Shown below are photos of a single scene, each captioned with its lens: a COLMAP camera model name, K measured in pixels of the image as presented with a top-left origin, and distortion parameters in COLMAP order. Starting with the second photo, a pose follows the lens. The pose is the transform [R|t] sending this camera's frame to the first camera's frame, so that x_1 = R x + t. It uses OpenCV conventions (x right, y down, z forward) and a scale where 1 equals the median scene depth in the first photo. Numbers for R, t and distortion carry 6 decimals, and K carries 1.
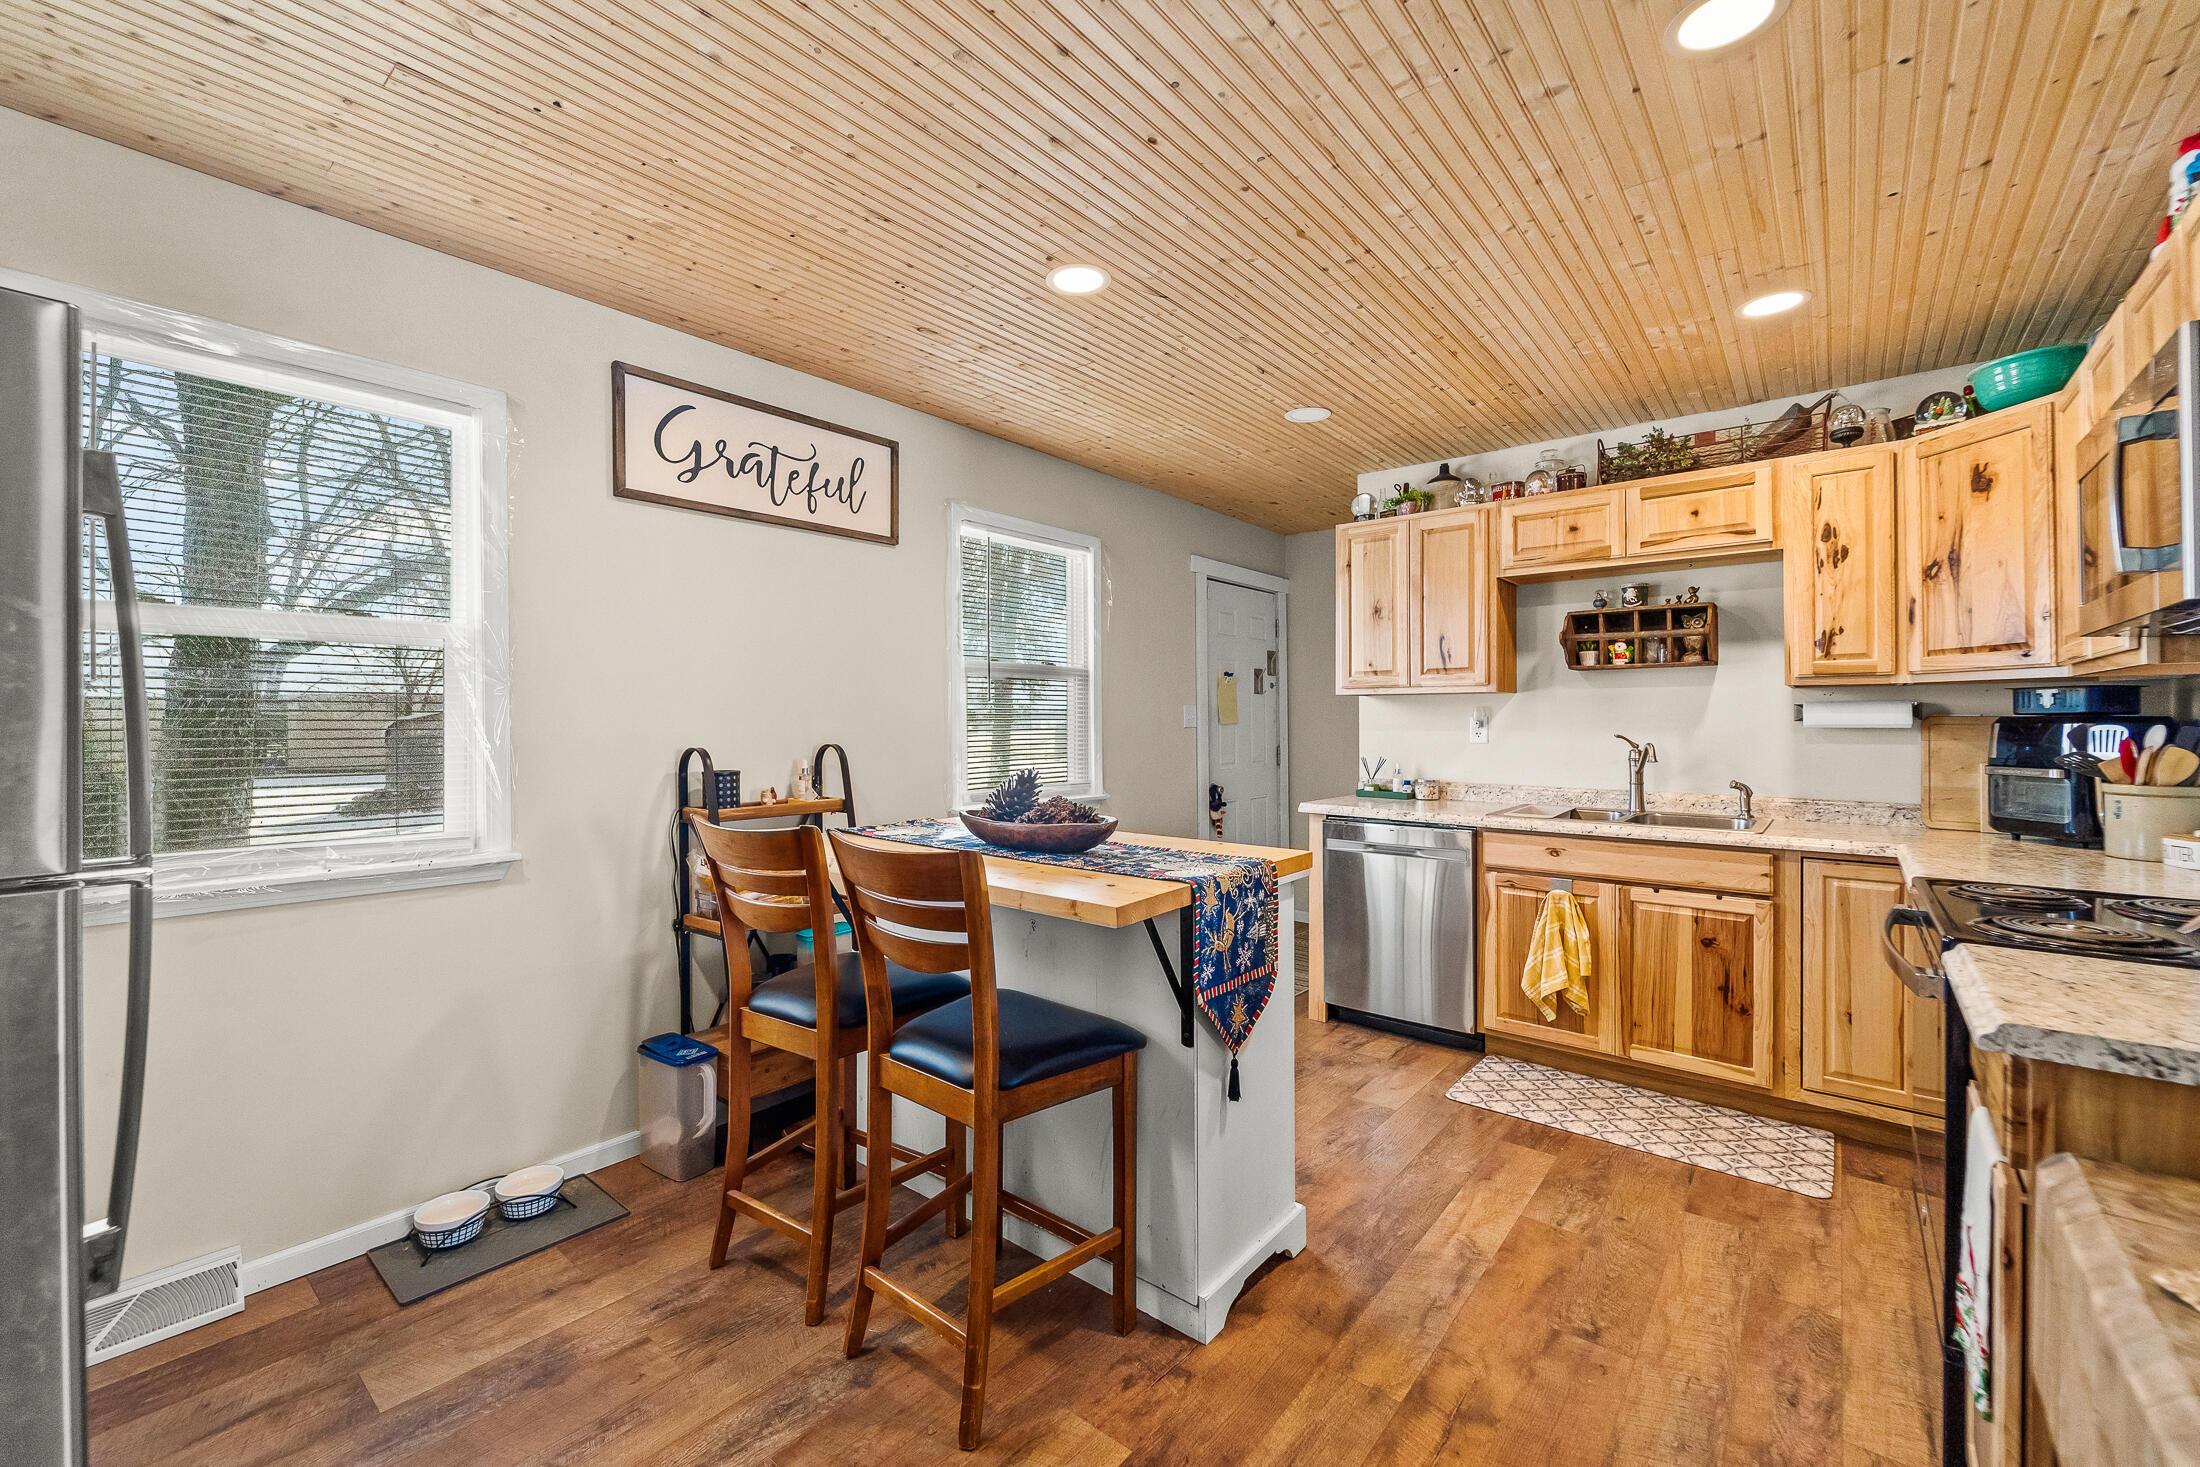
lens RADIAL K [[899.5, 0, 1092.8], [0, 899.5, 718.8], [0, 0, 1]] dist [0.001521, -0.002203]
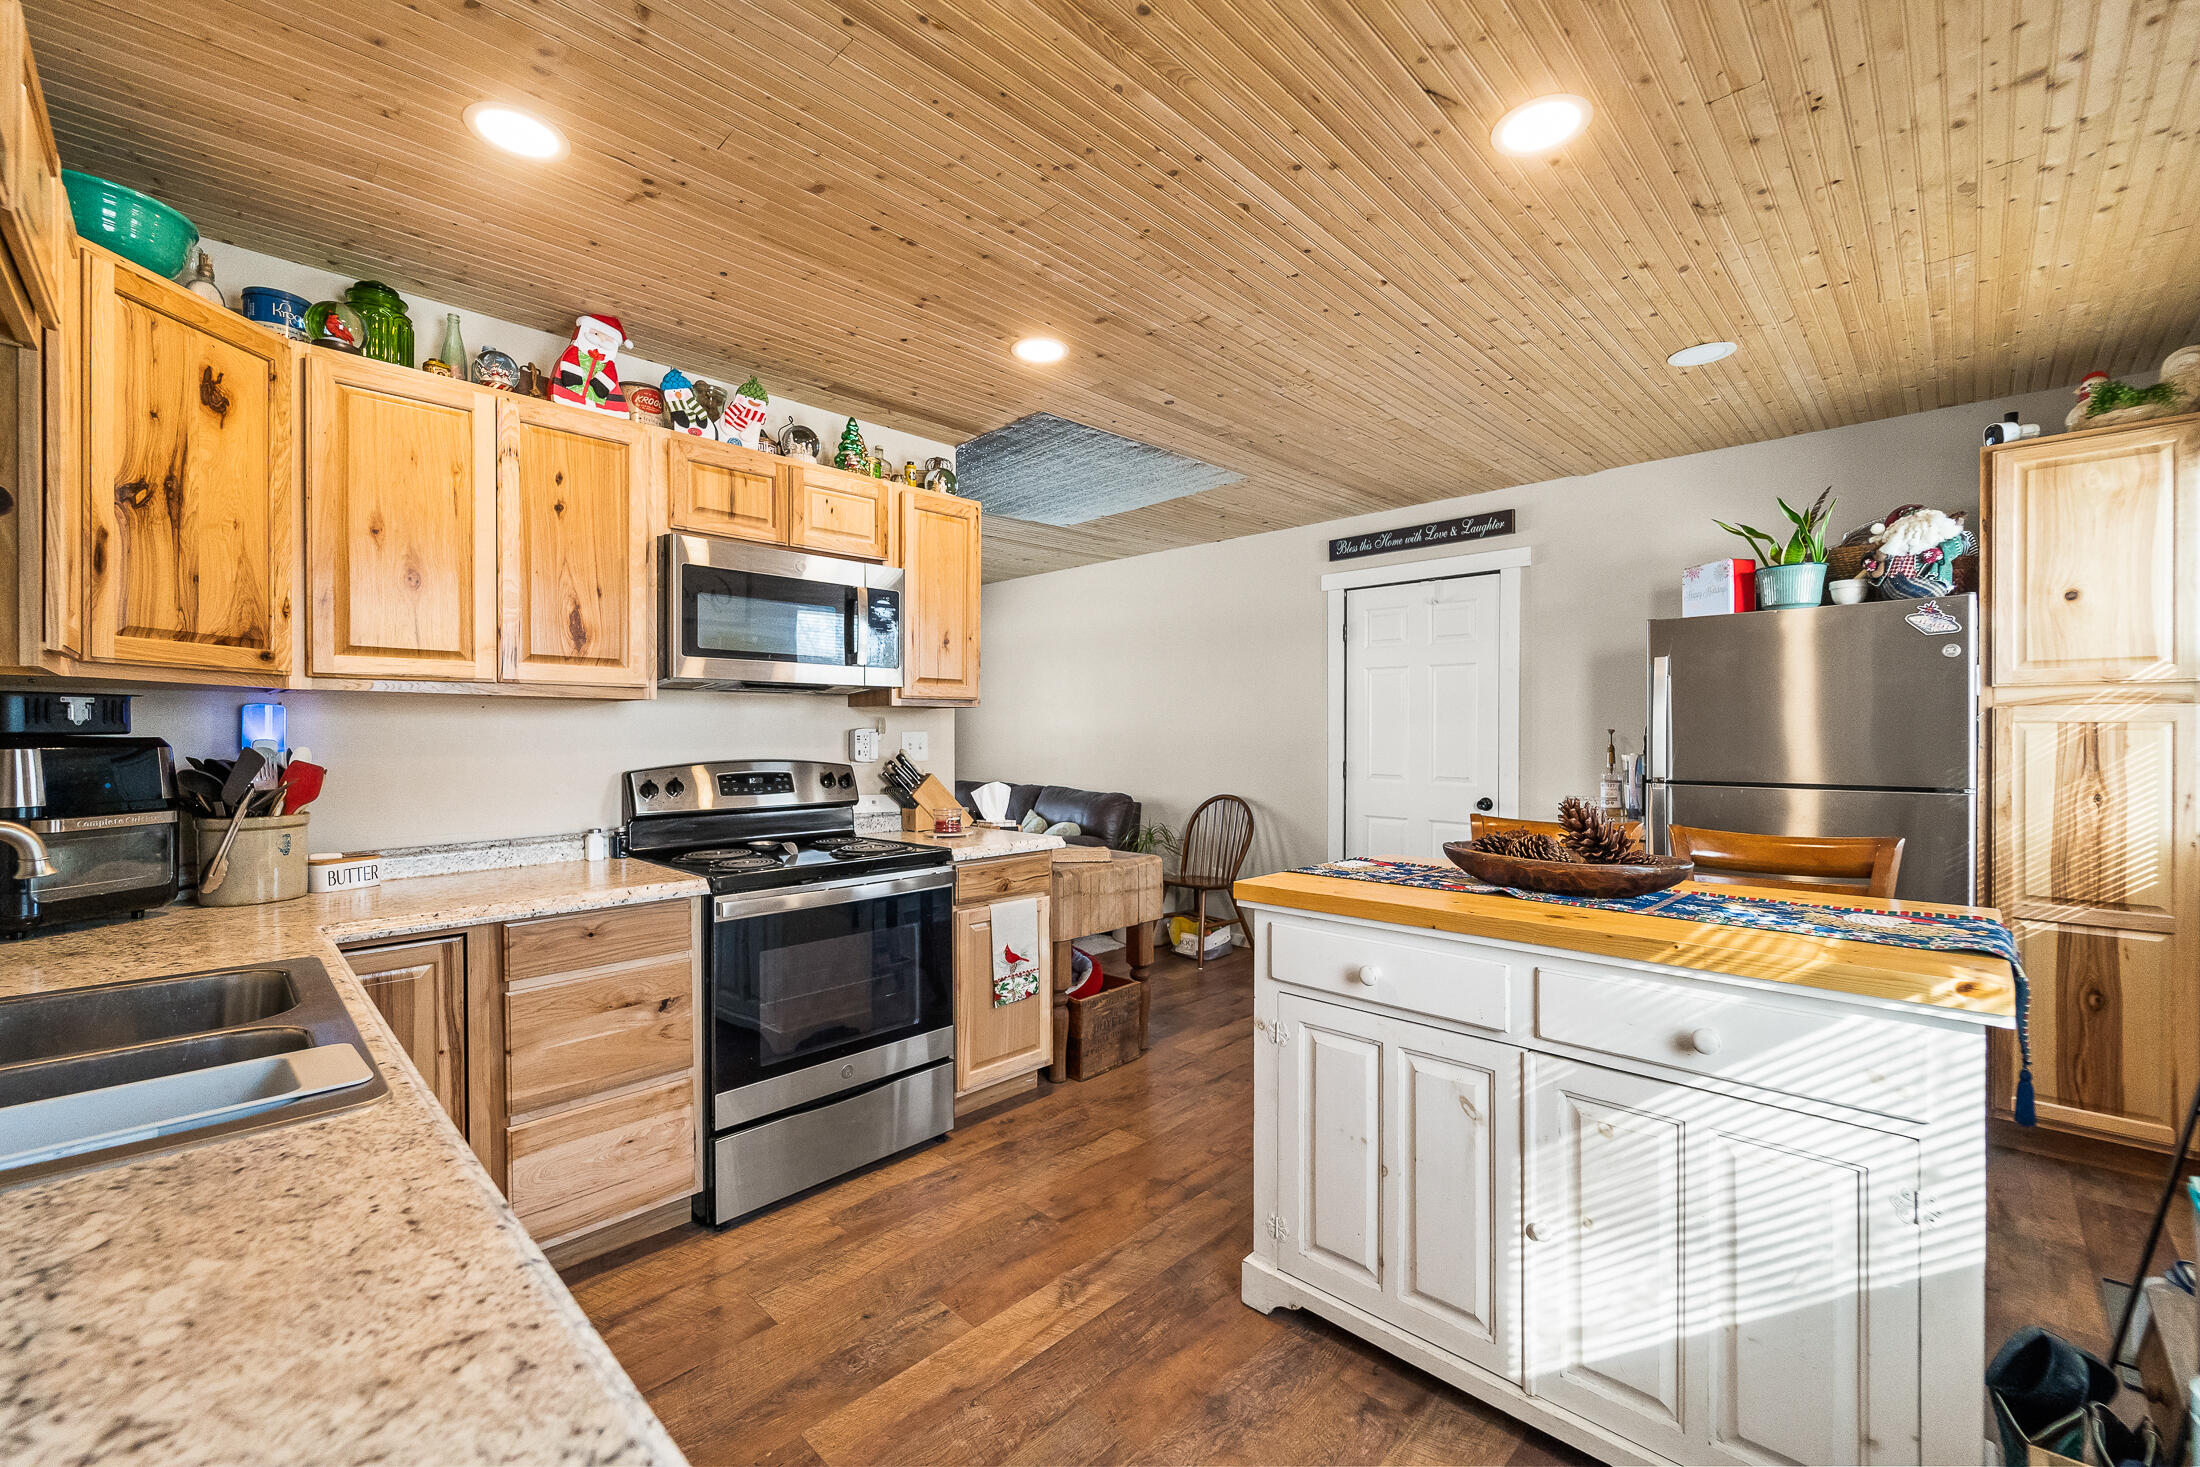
lens RADIAL K [[899.5, 0, 1091.9], [0, 899.5, 728.6], [0, 0, 1]] dist [0.001521, -0.002203]
pose [[-0.995661, -0.002007, 0.093030, 0.268291], [-0.002397, 0.999989, -0.004074, -0.007982], [-0.093021, -0.004280, -0.995655, 1.714240]]
